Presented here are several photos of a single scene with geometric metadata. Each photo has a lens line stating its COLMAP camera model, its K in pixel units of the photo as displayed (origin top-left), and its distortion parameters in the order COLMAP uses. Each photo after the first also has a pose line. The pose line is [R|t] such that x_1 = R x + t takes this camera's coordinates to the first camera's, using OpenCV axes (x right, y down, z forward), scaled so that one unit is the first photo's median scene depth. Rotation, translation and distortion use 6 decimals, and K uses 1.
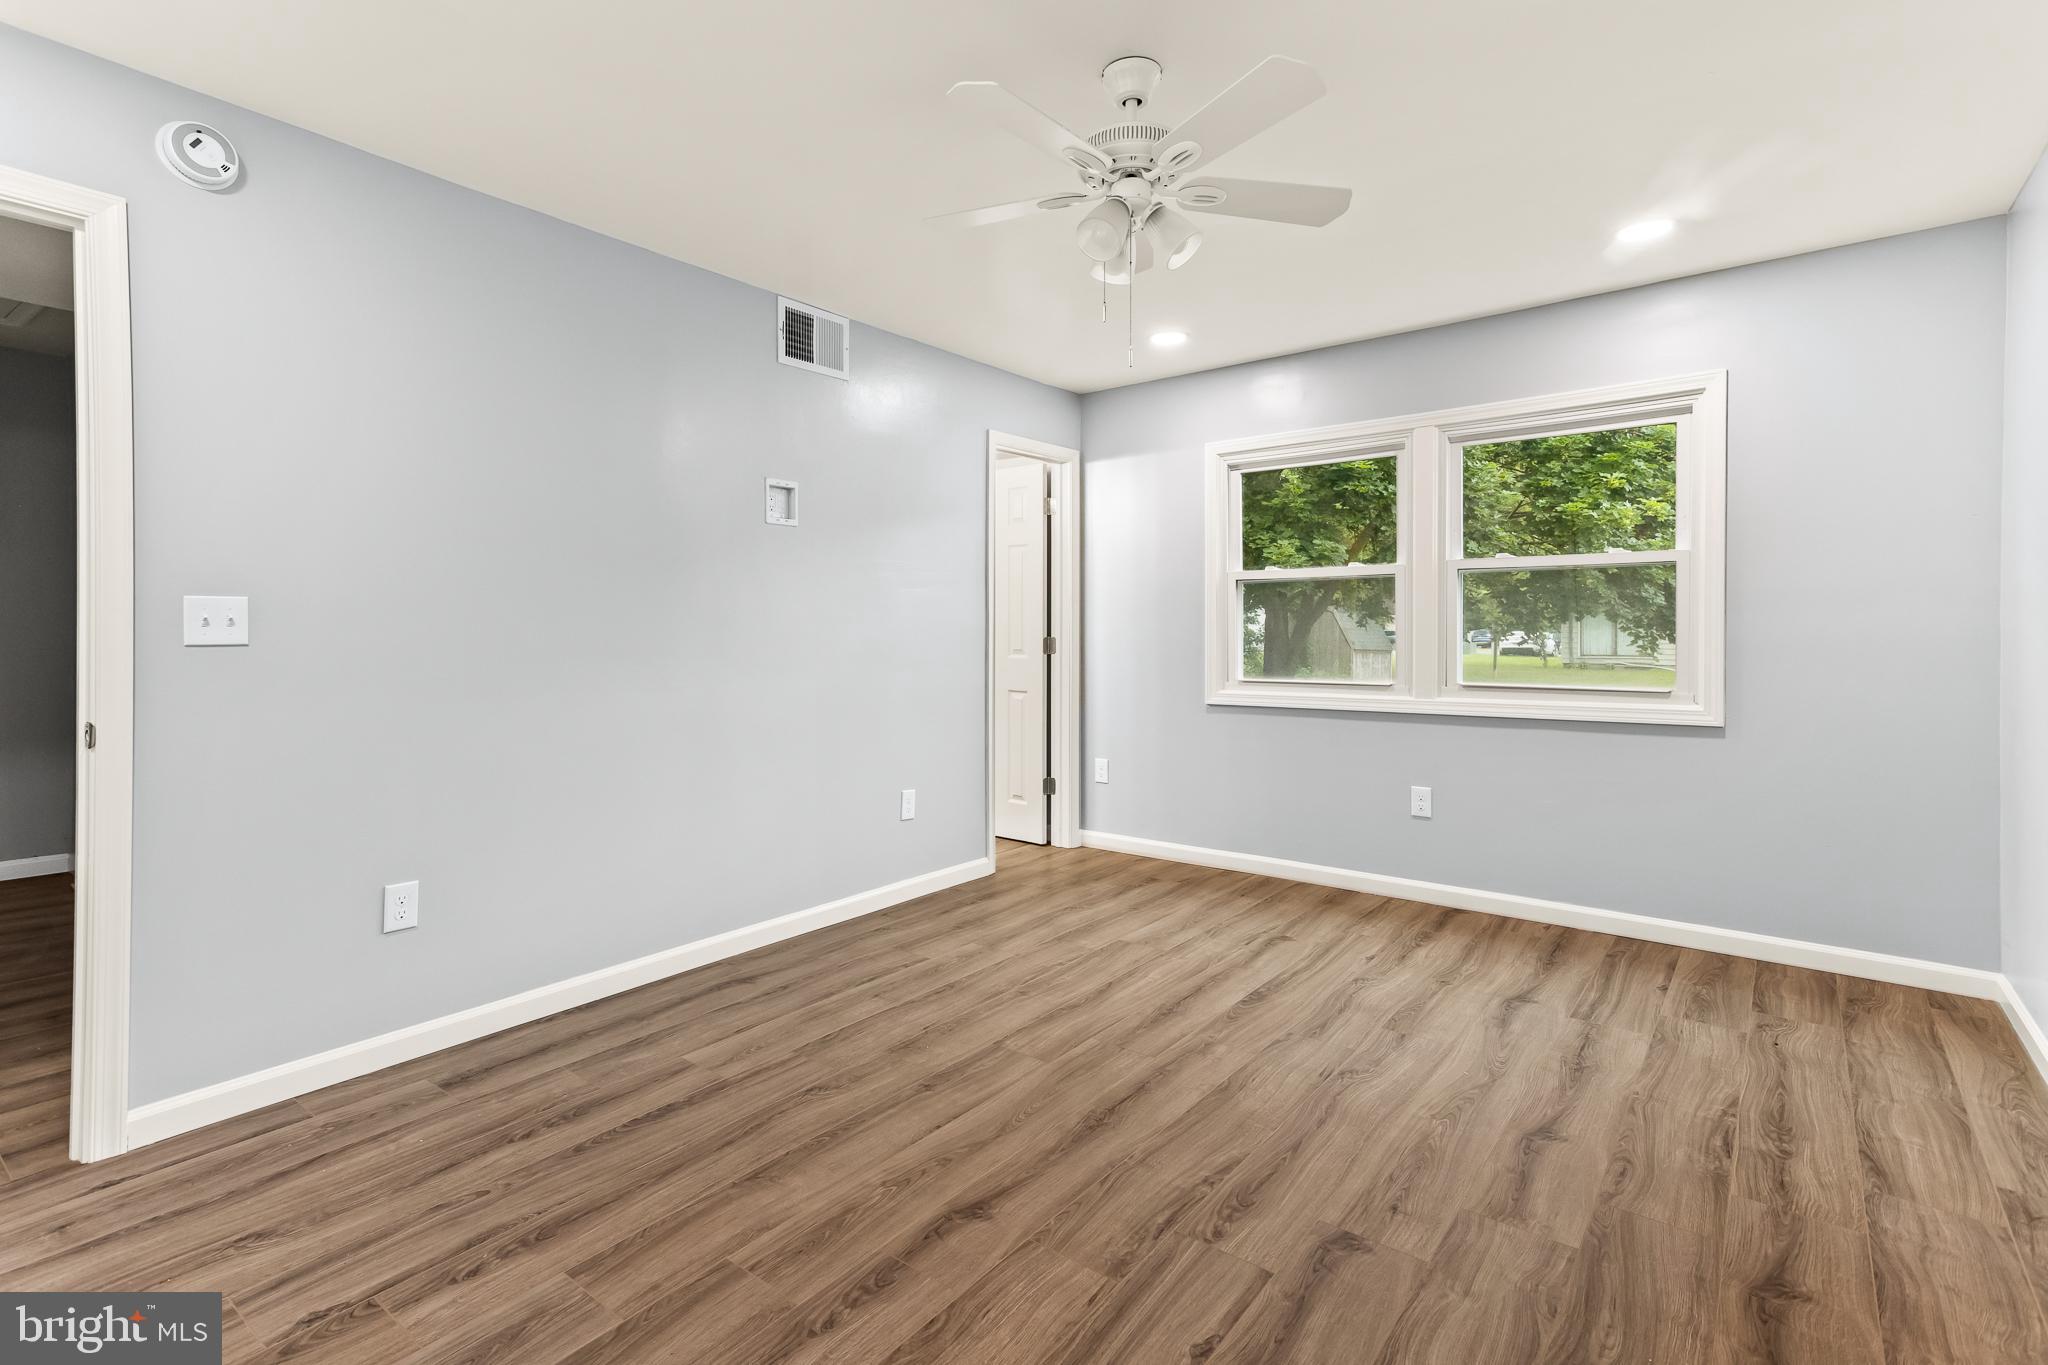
lens RADIAL K [[966.1, 0, 1025.5], [0, 966.1, 648.0], [0, 0, 1]] dist [0.022075, 0.002850]
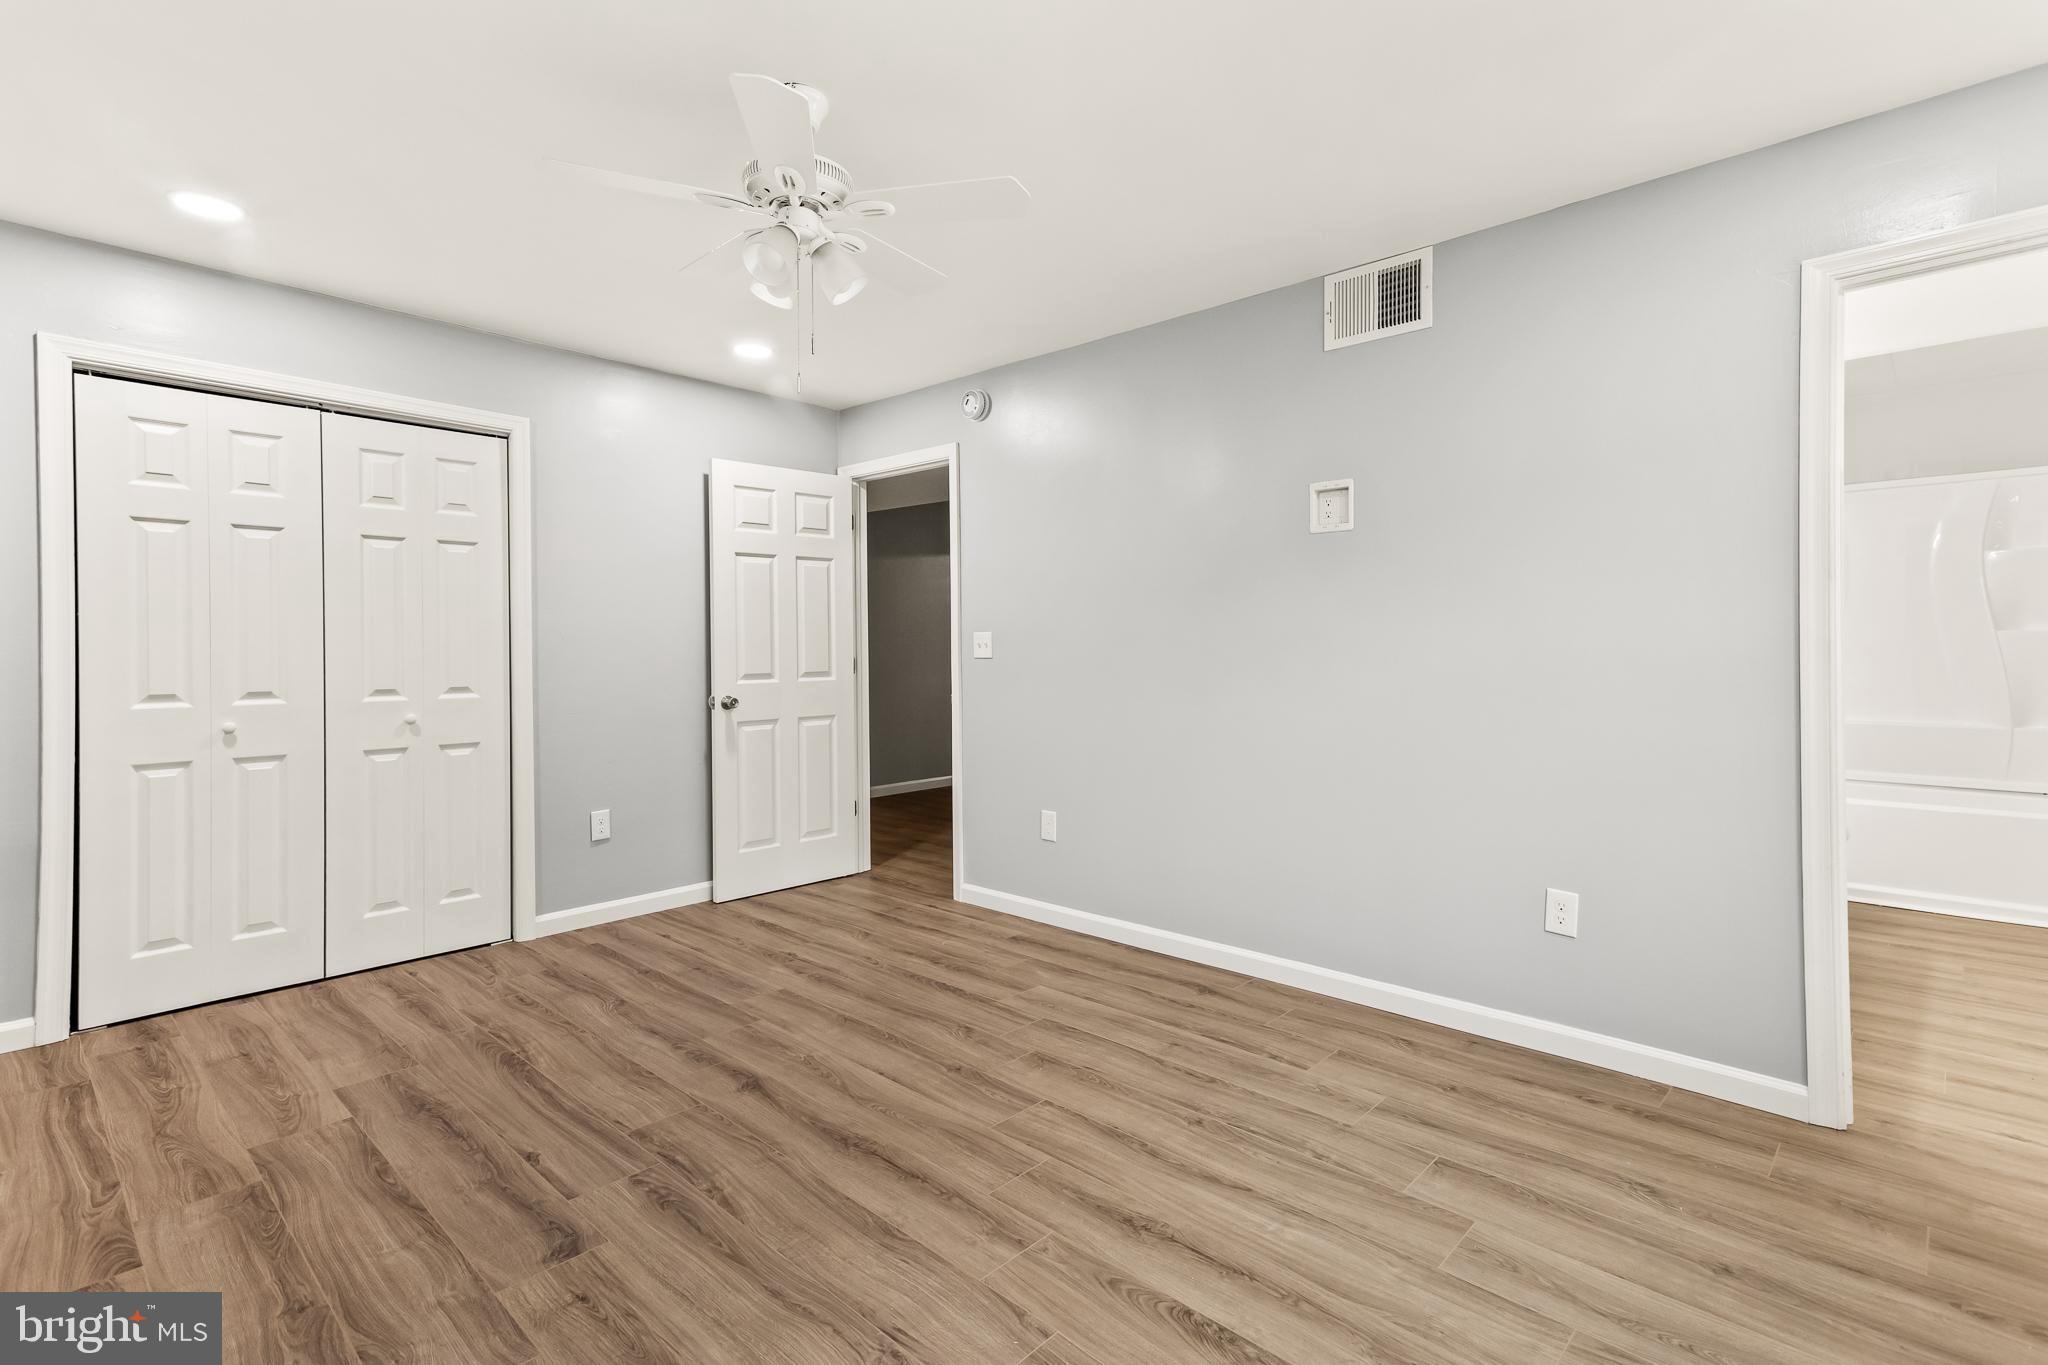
lens RADIAL K [[966.1, 0, 1026.7], [0, 966.1, 672.9], [0, 0, 1]] dist [0.022075, 0.002850]
pose [[-0.087637, 0.027002, -0.995786, 0.971551], [-0.015846, 0.999468, 0.028496, -0.026951], [0.996026, 0.018277, -0.087162, 1.170026]]
